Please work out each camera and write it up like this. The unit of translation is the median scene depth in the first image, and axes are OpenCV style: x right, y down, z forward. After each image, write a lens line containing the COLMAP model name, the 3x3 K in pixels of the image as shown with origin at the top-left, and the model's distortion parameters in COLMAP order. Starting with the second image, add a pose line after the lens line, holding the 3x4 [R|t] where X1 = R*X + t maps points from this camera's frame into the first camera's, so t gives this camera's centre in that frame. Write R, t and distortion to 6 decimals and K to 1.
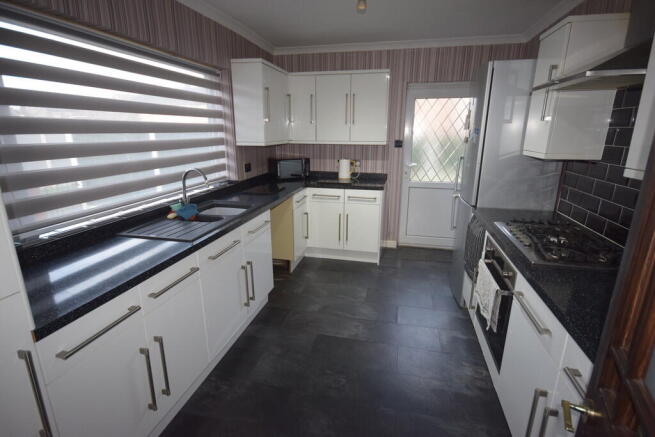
lens RADIAL K [[325.2, 0, 332.0], [0, 325.2, 218.3], [0, 0, 1]] dist [0.027055, 0.001518]
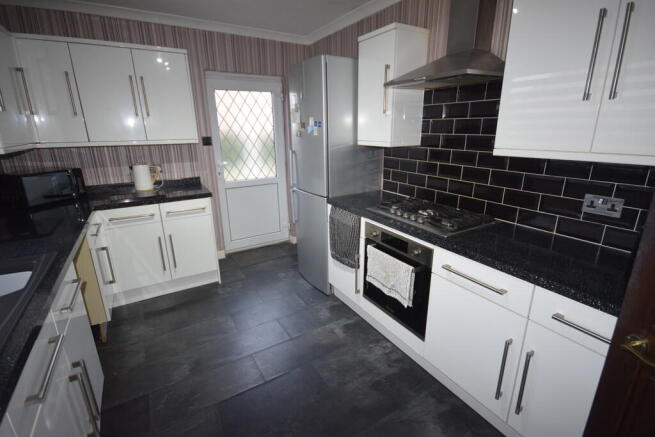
lens RADIAL K [[309.0, 0, 327.2], [0, 309.0, 217.4], [0, 0, 1]] dist [0.015089, -0.001581]
pose [[0.719867, -0.211946, 0.660962, -0.159931], [0.198542, 0.975329, 0.096516, -0.048749], [-0.665111, 0.061750, 0.744187, 0.196258]]
